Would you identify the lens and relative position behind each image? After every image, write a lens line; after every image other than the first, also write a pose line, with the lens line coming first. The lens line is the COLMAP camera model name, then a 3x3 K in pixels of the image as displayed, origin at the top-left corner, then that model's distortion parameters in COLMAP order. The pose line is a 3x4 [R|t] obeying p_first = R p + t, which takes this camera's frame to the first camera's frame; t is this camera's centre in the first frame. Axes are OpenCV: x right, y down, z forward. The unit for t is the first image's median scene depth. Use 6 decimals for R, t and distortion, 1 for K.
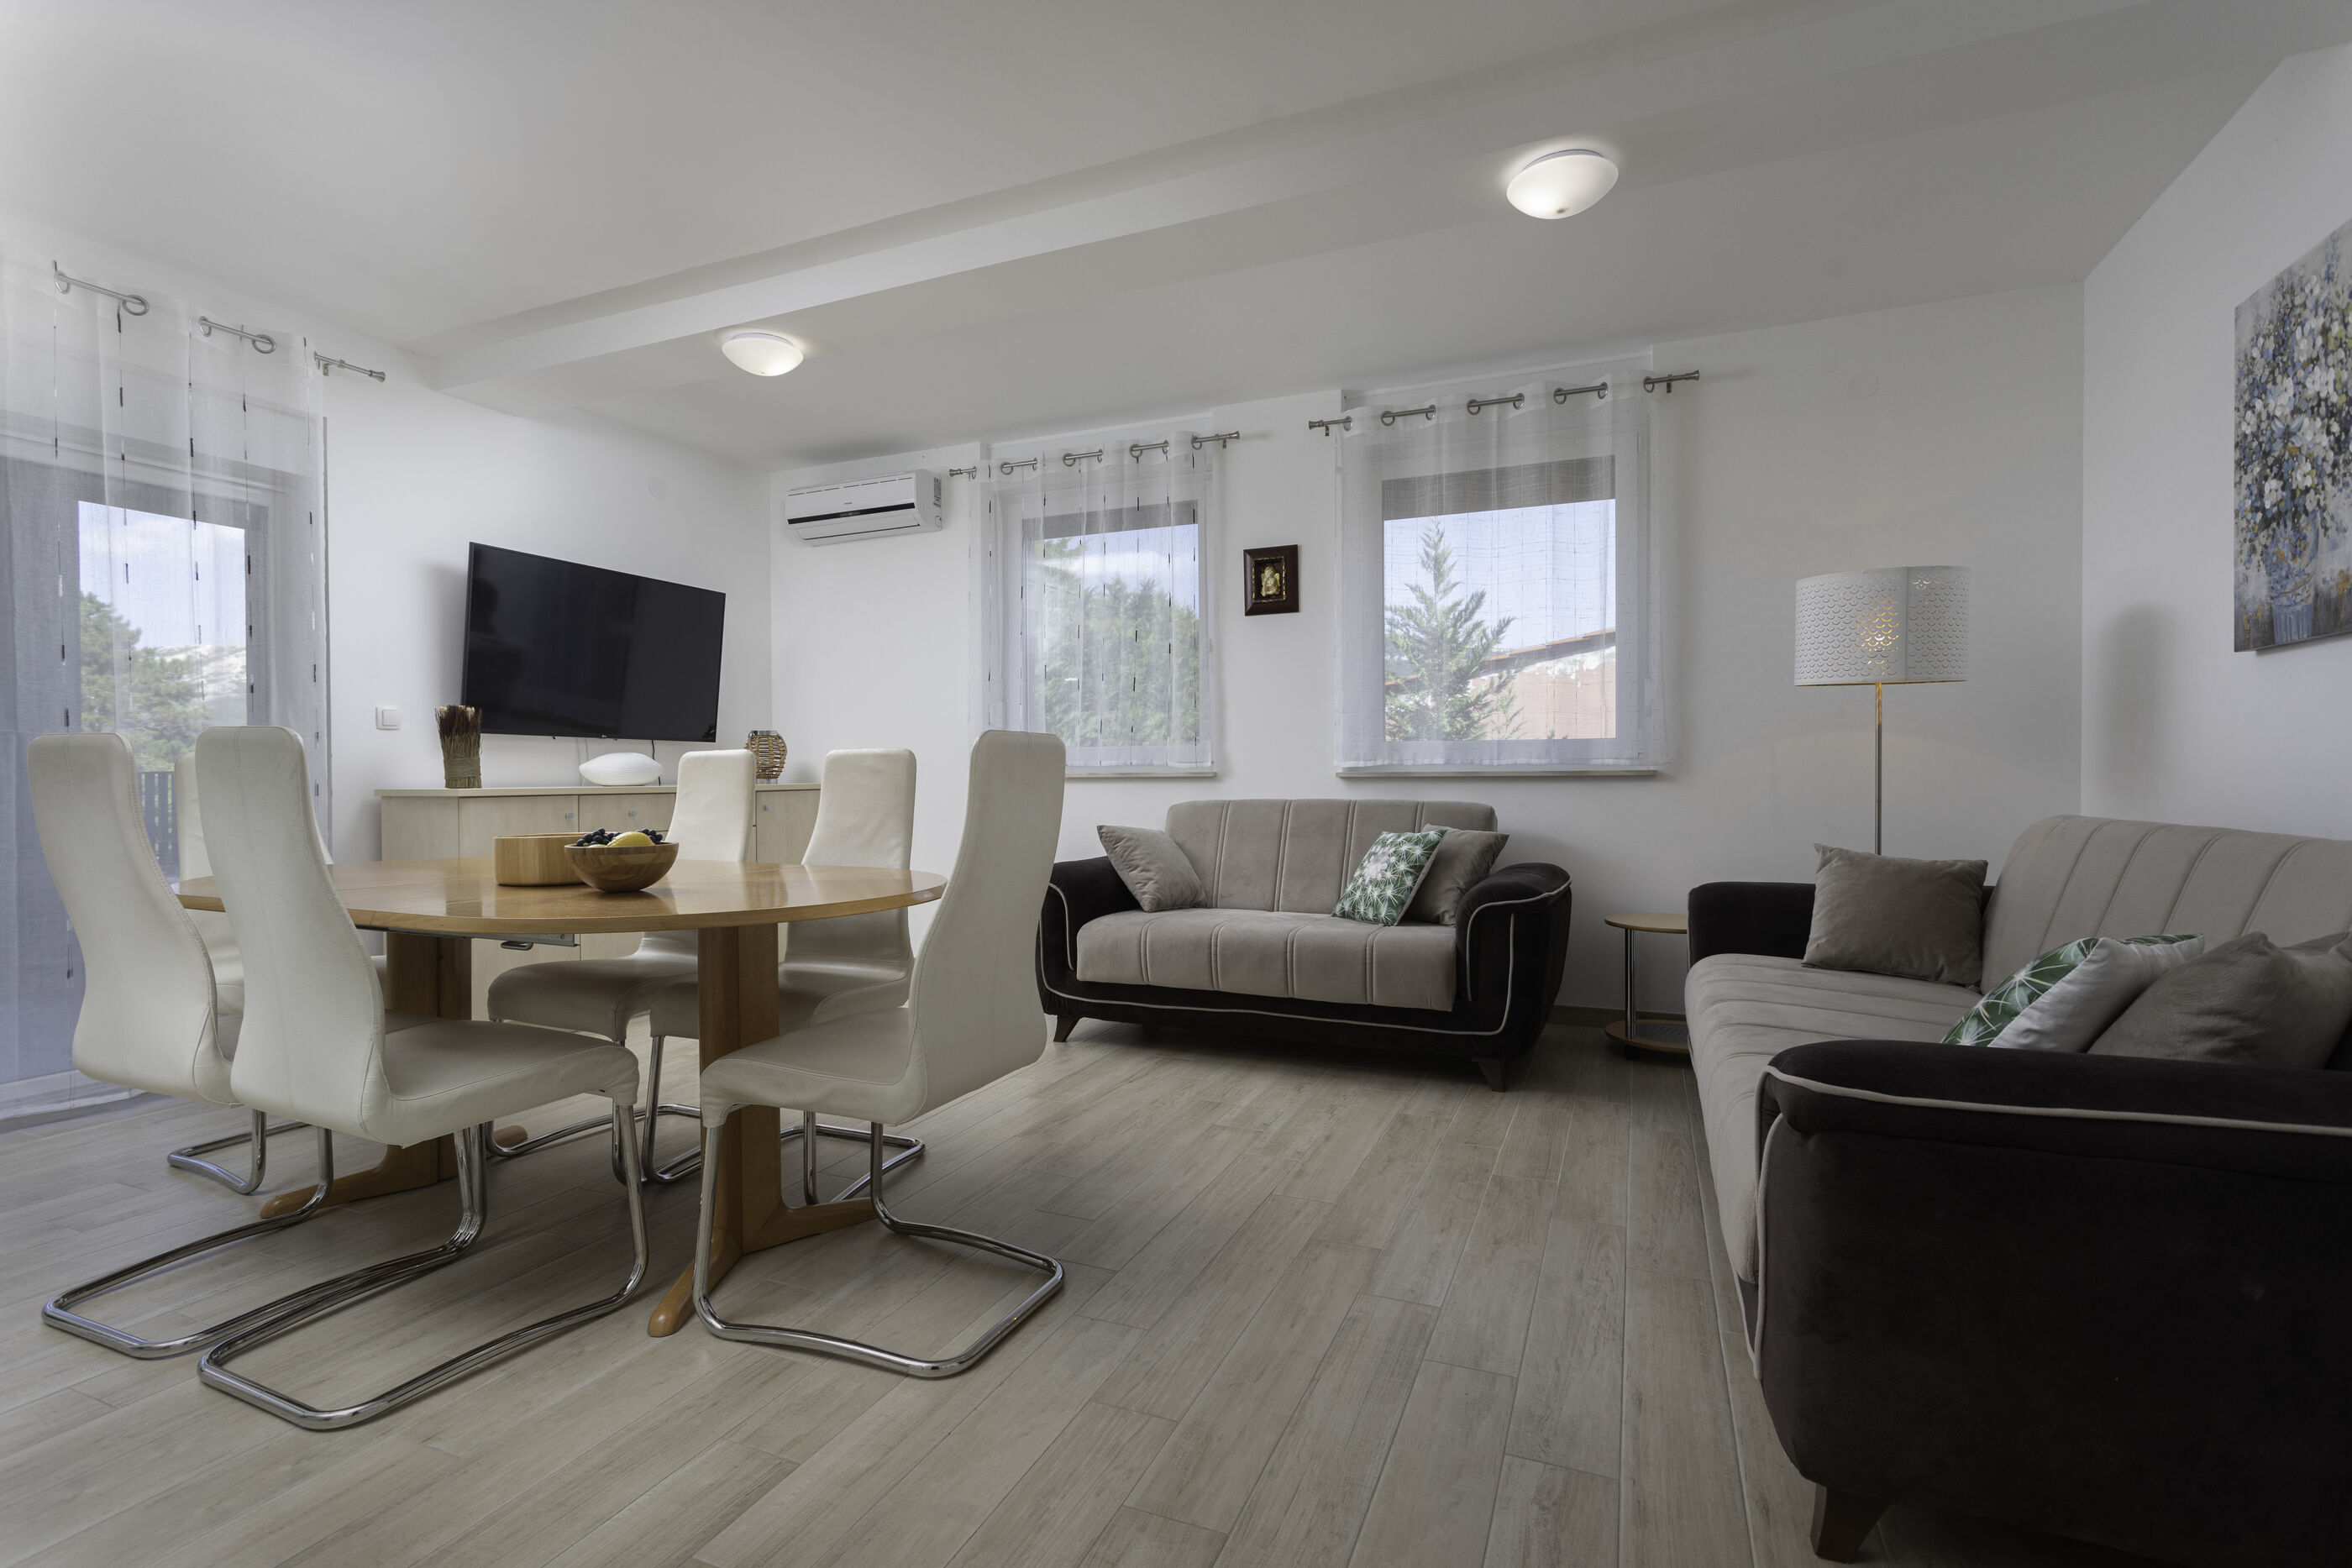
lens RADIAL K [[1097.3, 0, 1163.1], [0, 1097.3, 778.0], [0, 0, 1]] dist [-0.000301, 0.002537]
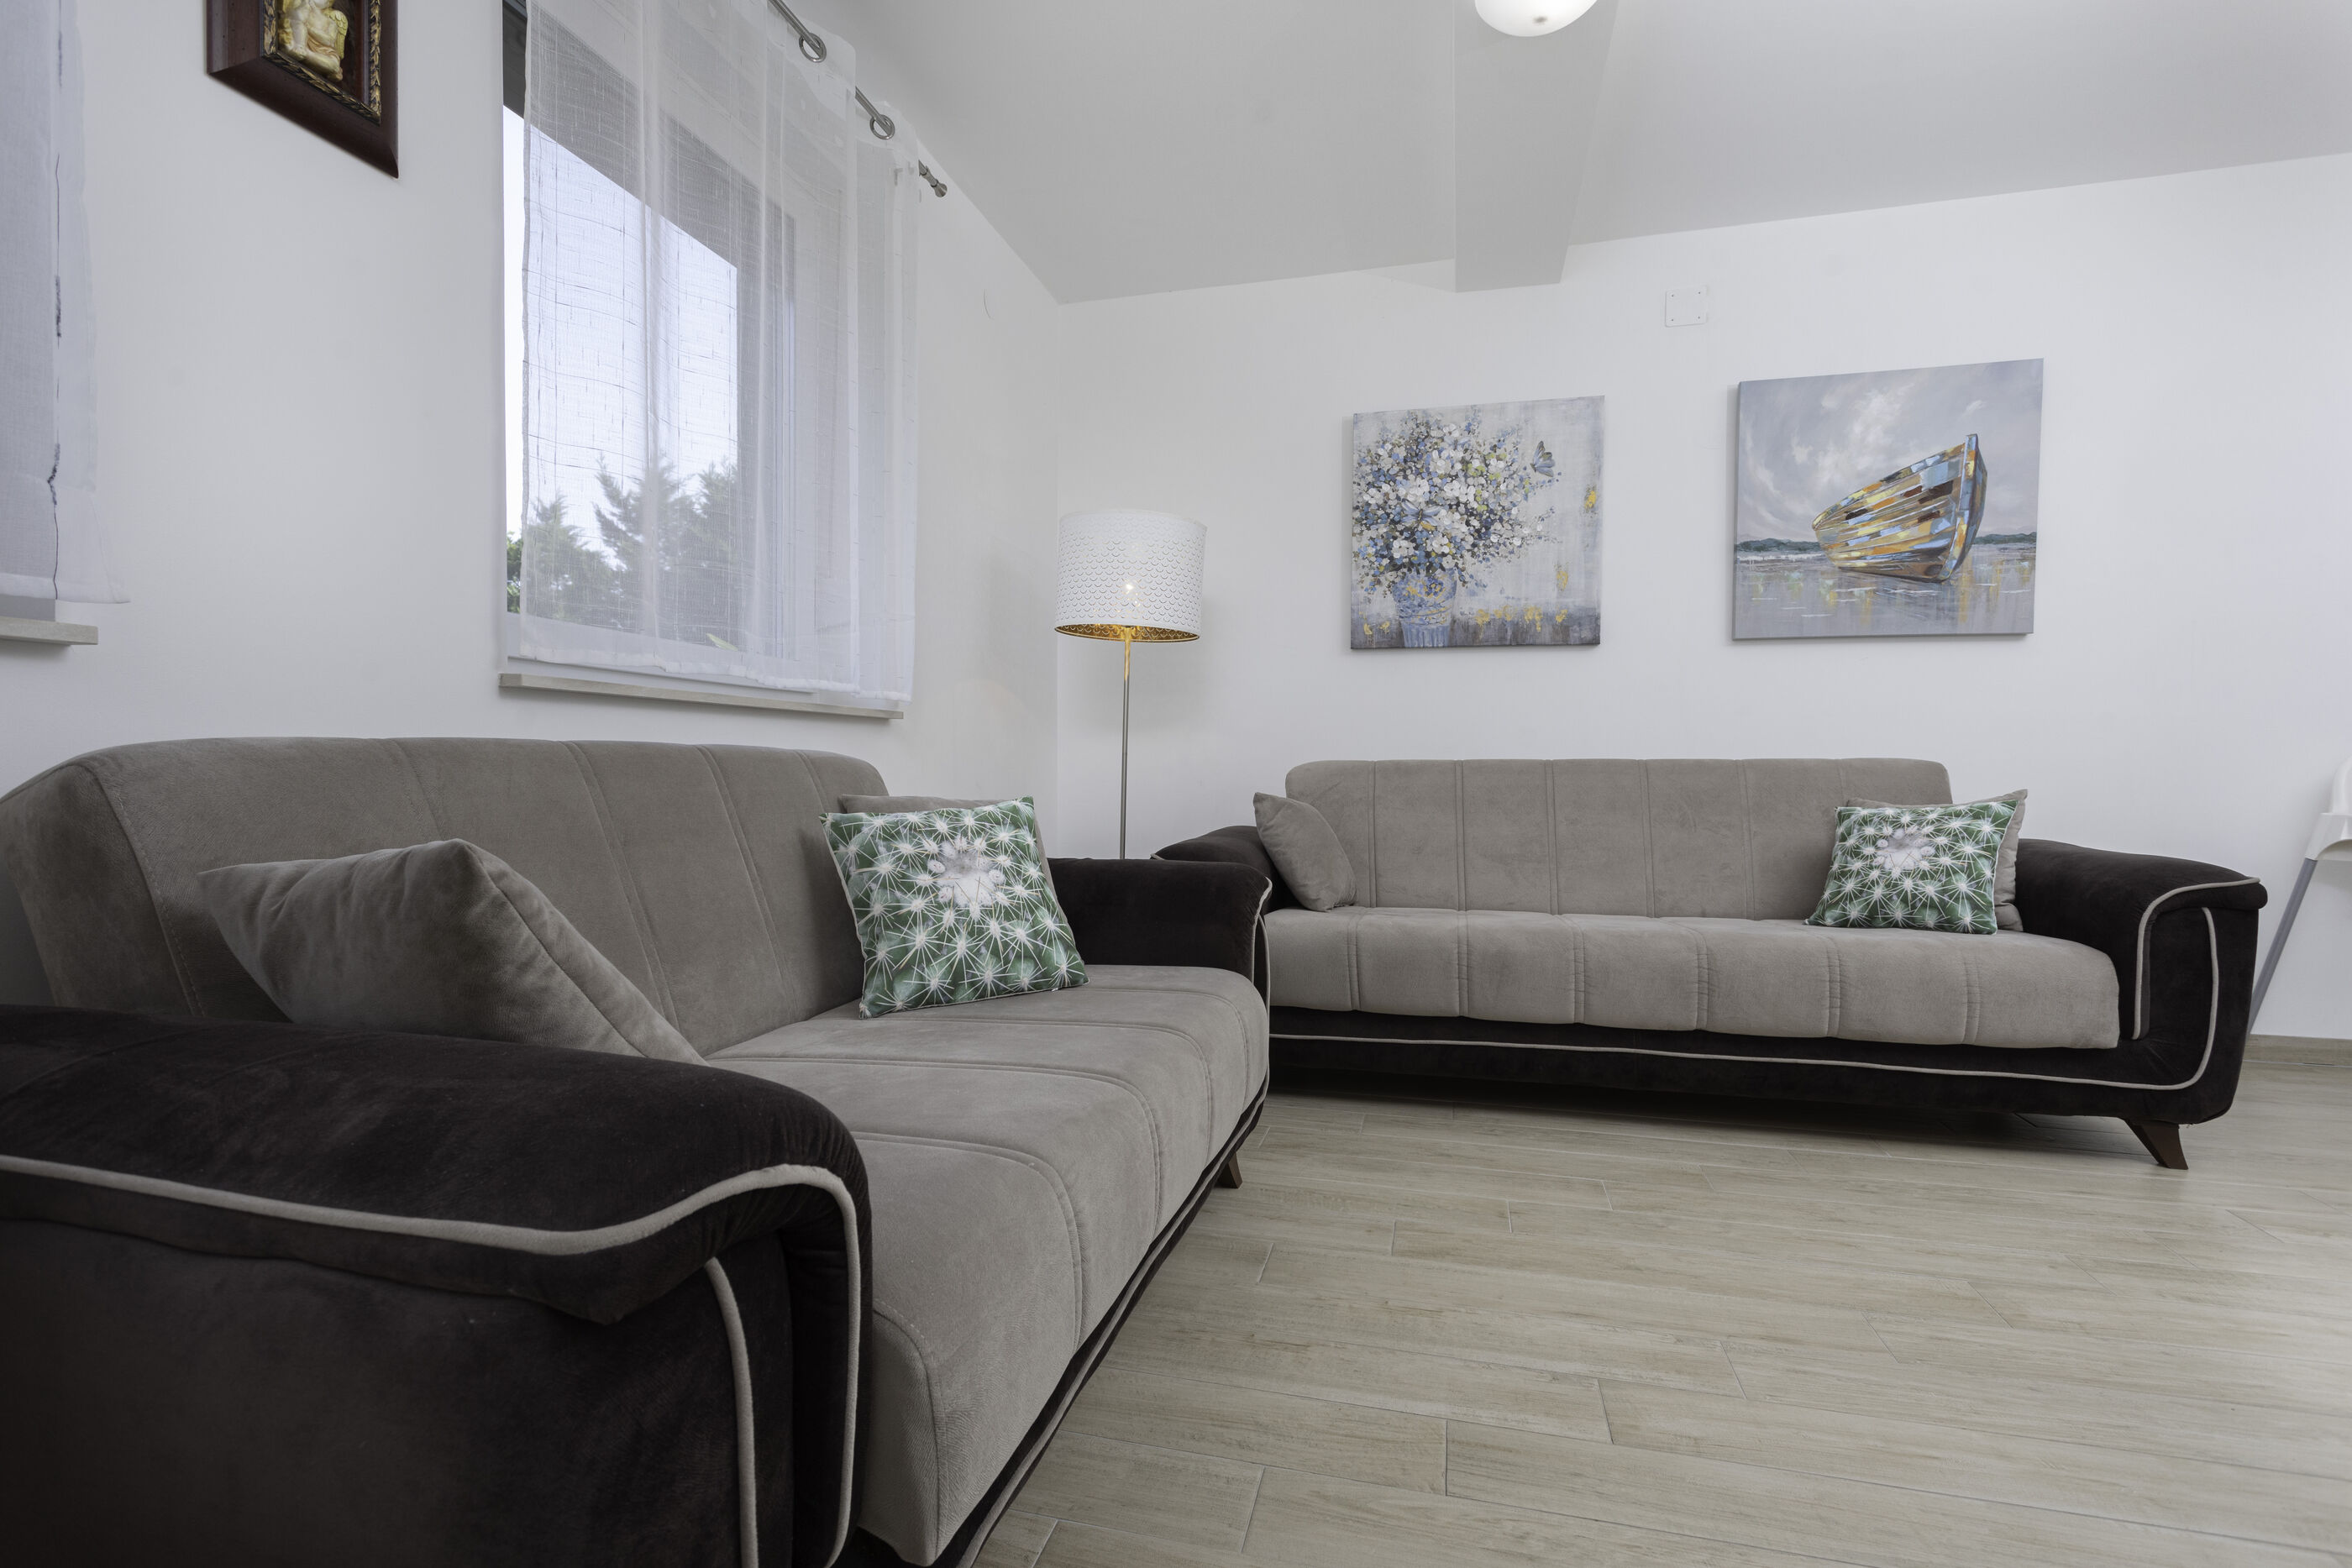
lens RADIAL K [[1097.3, 0, 1170.2], [0, 1097.3, 777.3], [0, 0, 1]] dist [-0.000301, 0.002537]
pose [[-0.159360, -0.002886, 0.987216, -0.447540], [0.001969, 0.999993, 0.003241, 0.053645], [-0.987219, 0.002460, -0.159353, 1.534576]]
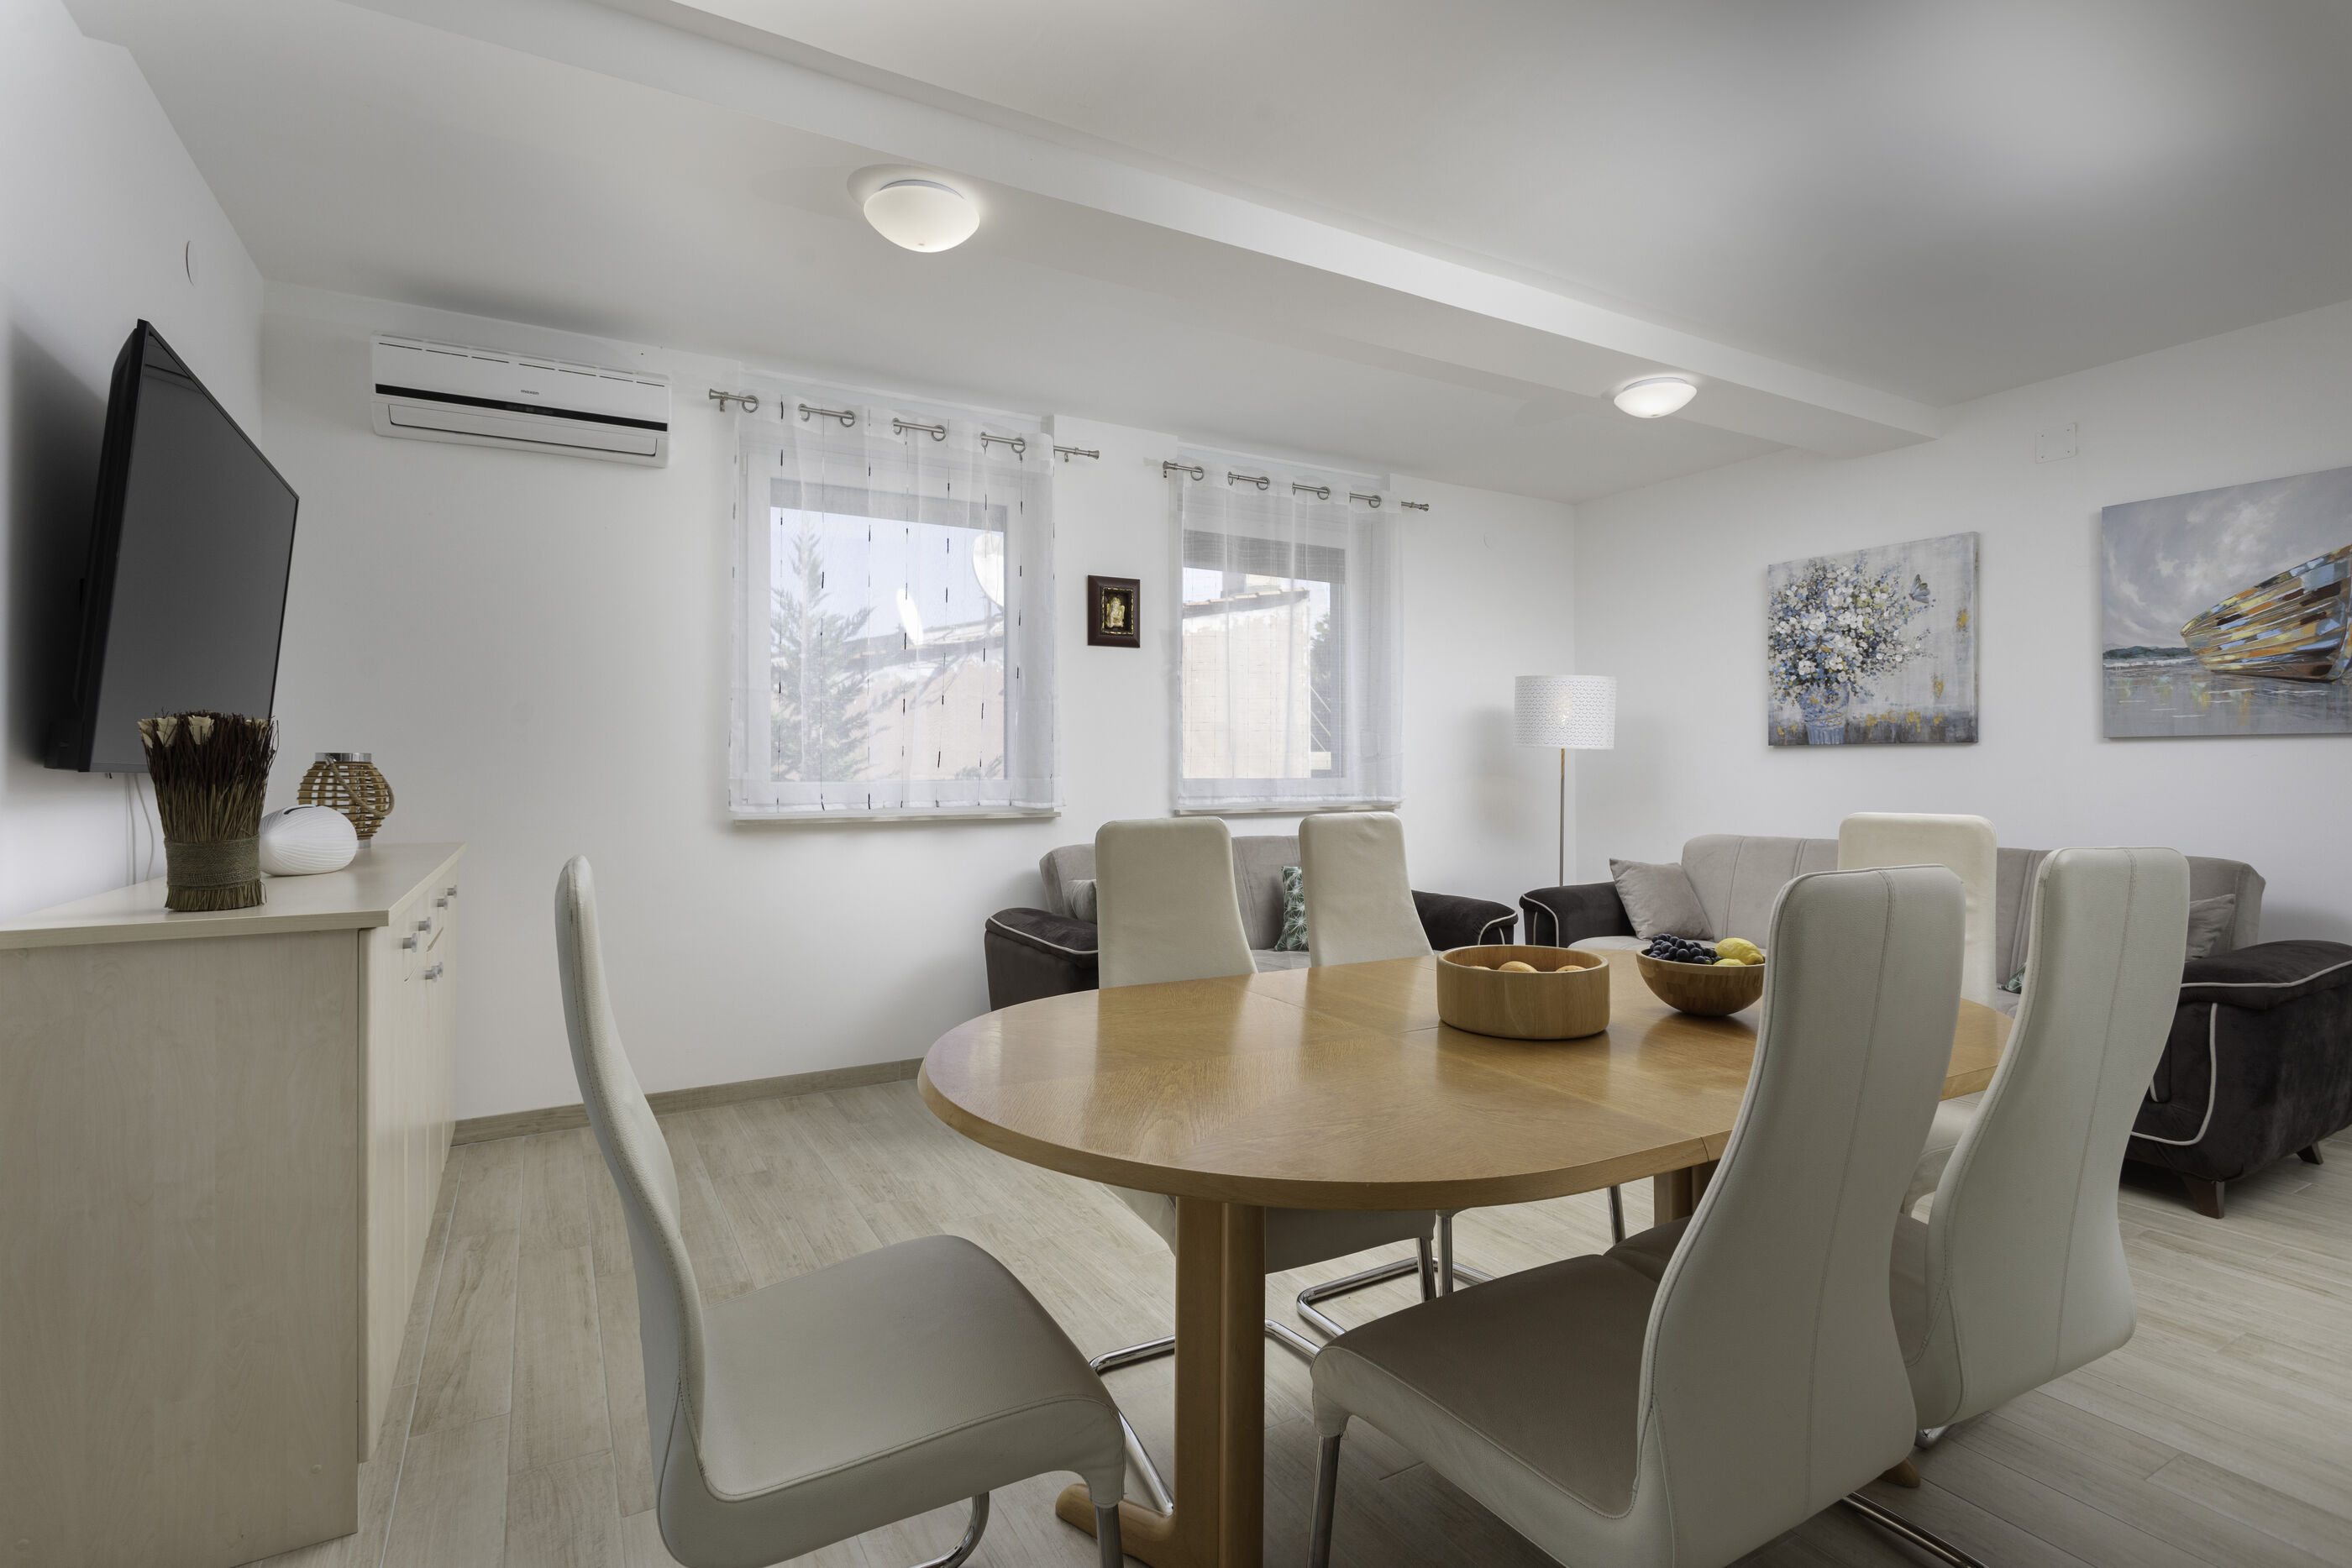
lens RADIAL K [[1097.3, 0, 1167.6], [0, 1097.3, 764.7], [0, 0, 1]] dist [-0.000301, 0.002537]
pose [[0.597949, 0.006963, 0.801504, -1.216564], [0.003190, 0.999934, -0.011067, -0.066295], [-0.801528, 0.009175, 0.597887, 0.728905]]
